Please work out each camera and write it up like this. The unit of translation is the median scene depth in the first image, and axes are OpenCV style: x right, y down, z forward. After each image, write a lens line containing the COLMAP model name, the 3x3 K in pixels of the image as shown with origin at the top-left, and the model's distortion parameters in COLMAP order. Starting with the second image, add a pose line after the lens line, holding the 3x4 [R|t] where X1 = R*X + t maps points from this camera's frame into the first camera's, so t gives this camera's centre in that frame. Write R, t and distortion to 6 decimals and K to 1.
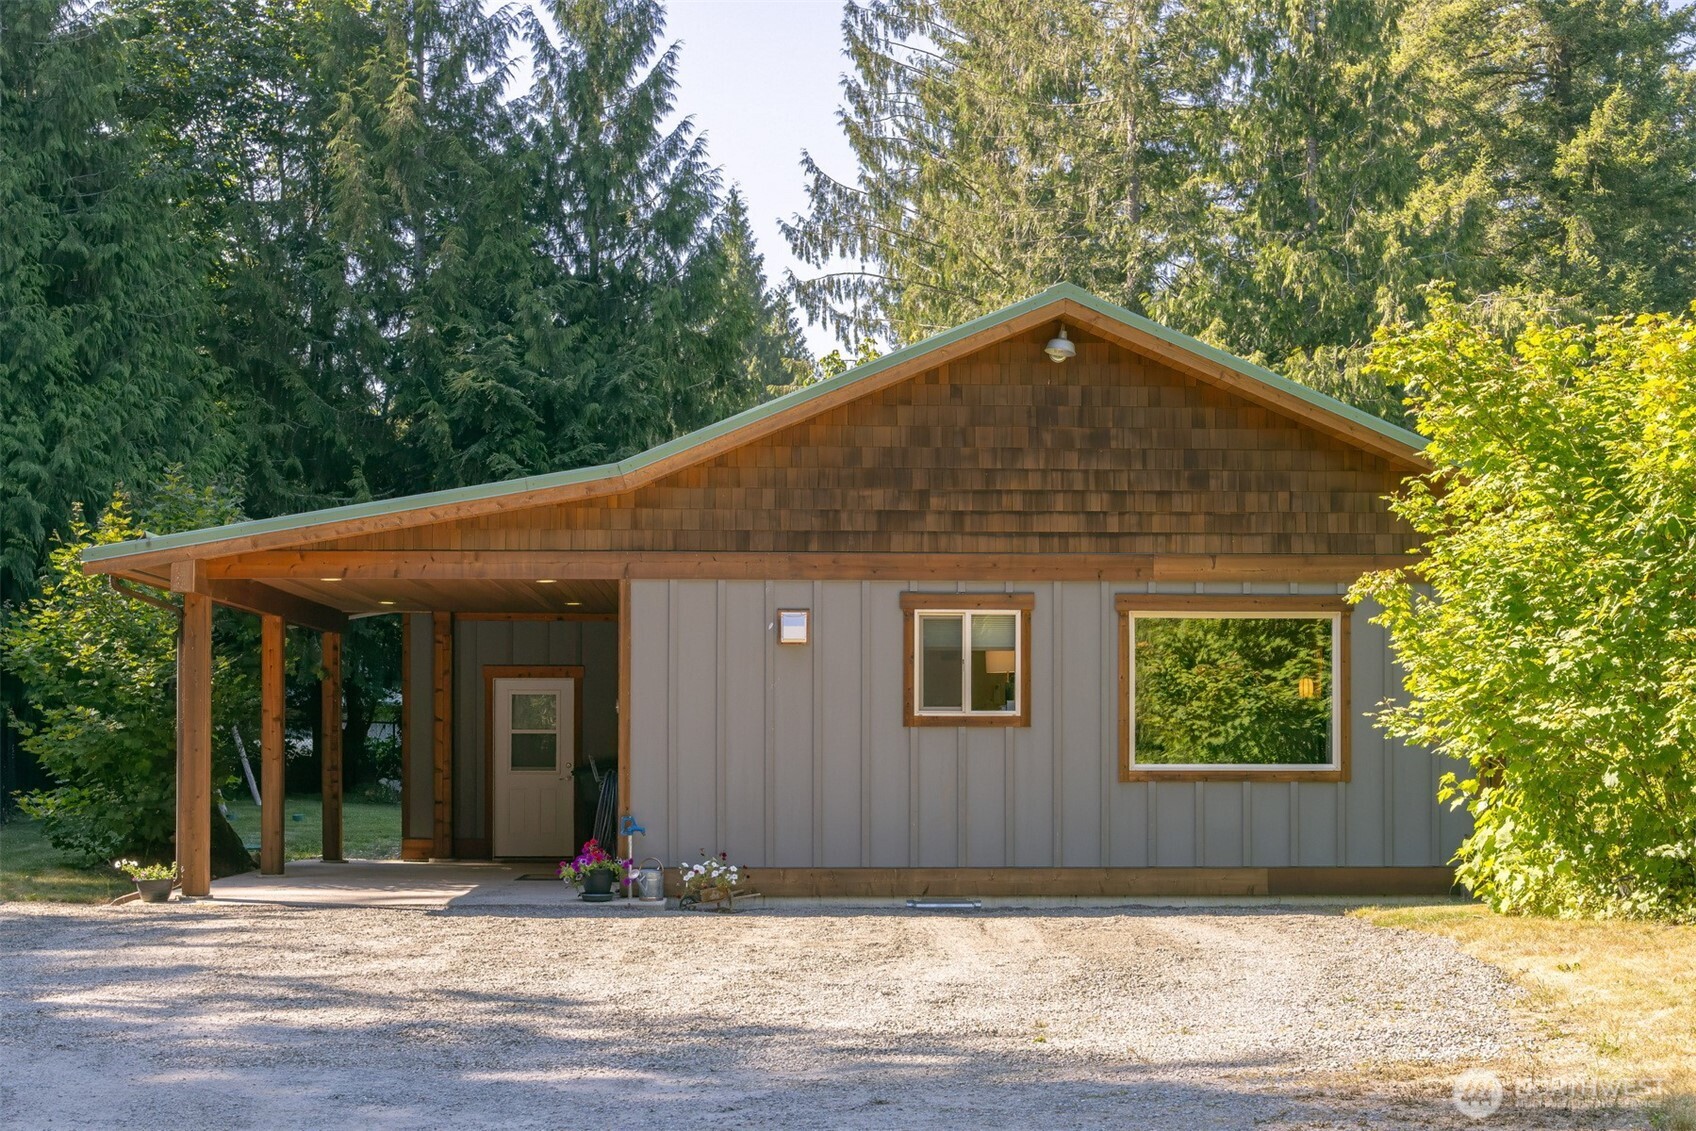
lens RADIAL K [[1712.7, 0, 847.7], [0, 1712.7, 570.4], [0, 0, 1]] dist [0.005972, 0.000000]
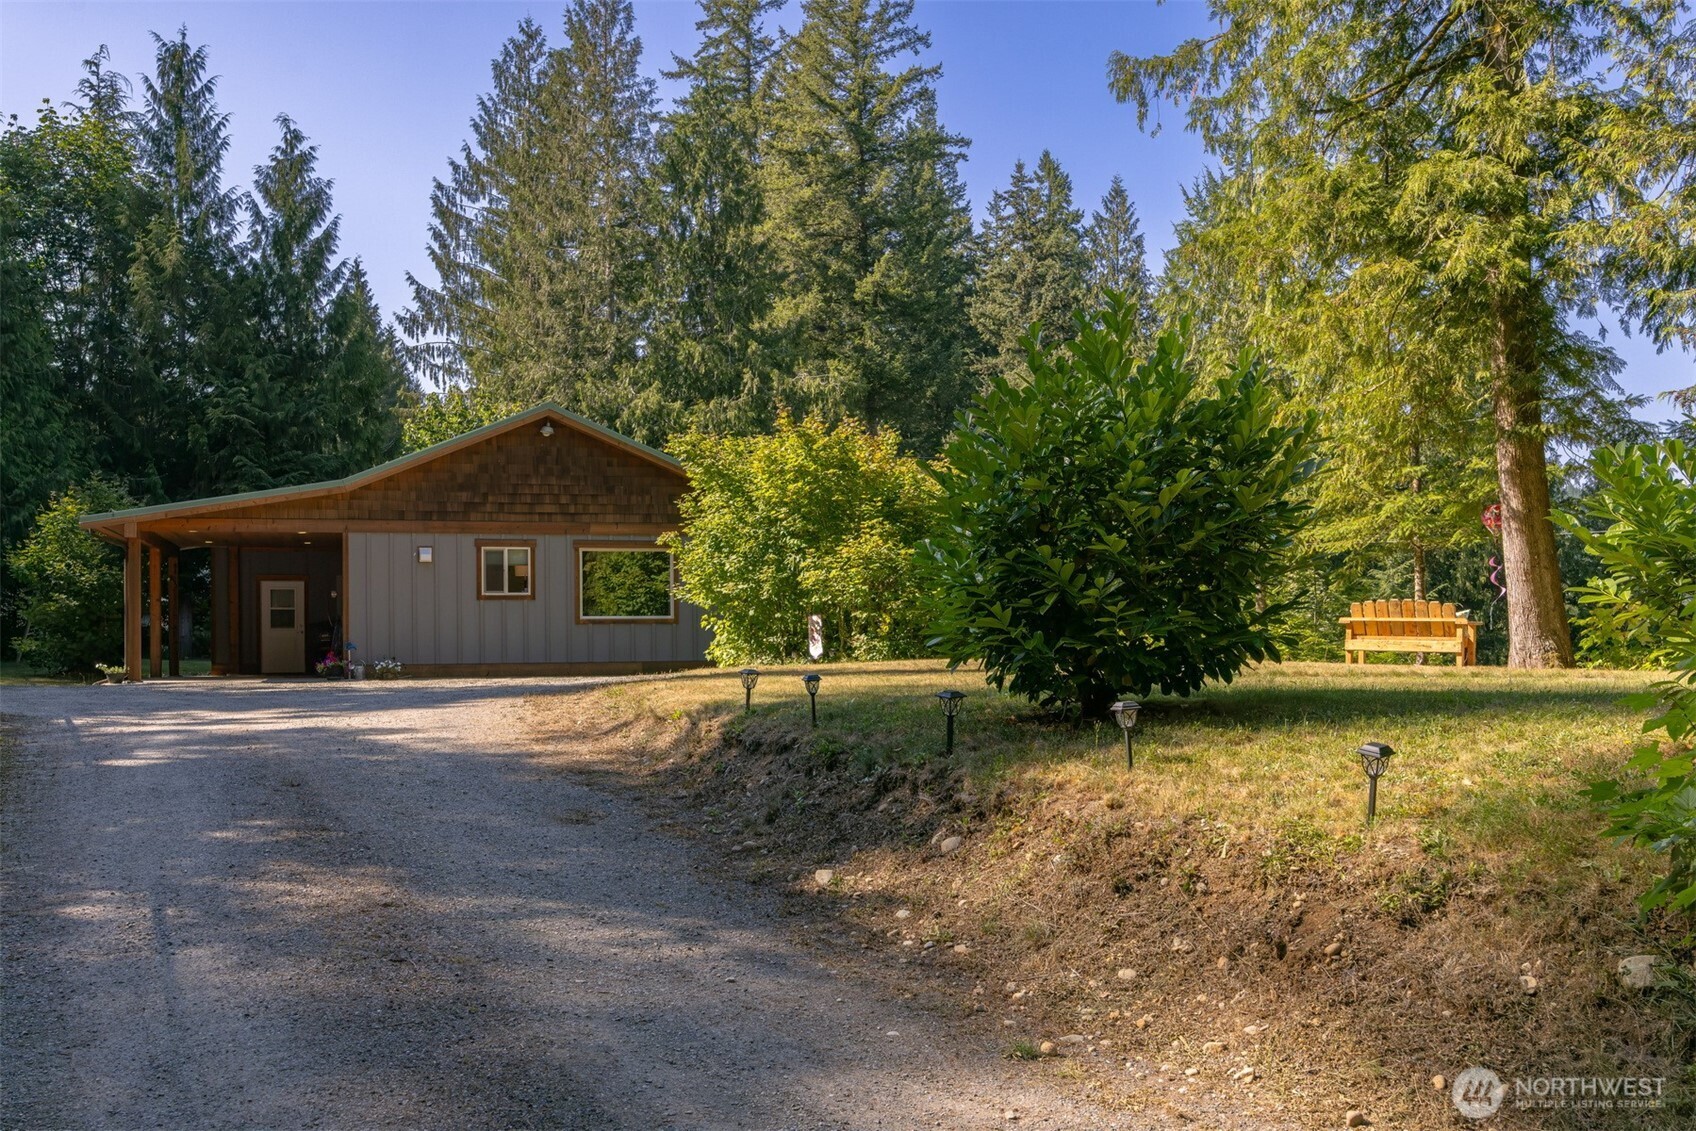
lens RADIAL K [[1500.2, 0, 801.7], [0, 1500.2, 628.5], [0, 0, 1]] dist [-0.016880, 0.011089]
pose [[0.969066, -0.009027, 0.246638, -0.023658], [-0.010209, 0.997009, 0.076602, -0.014913], [-0.246592, -0.076750, 0.966075, -0.600844]]
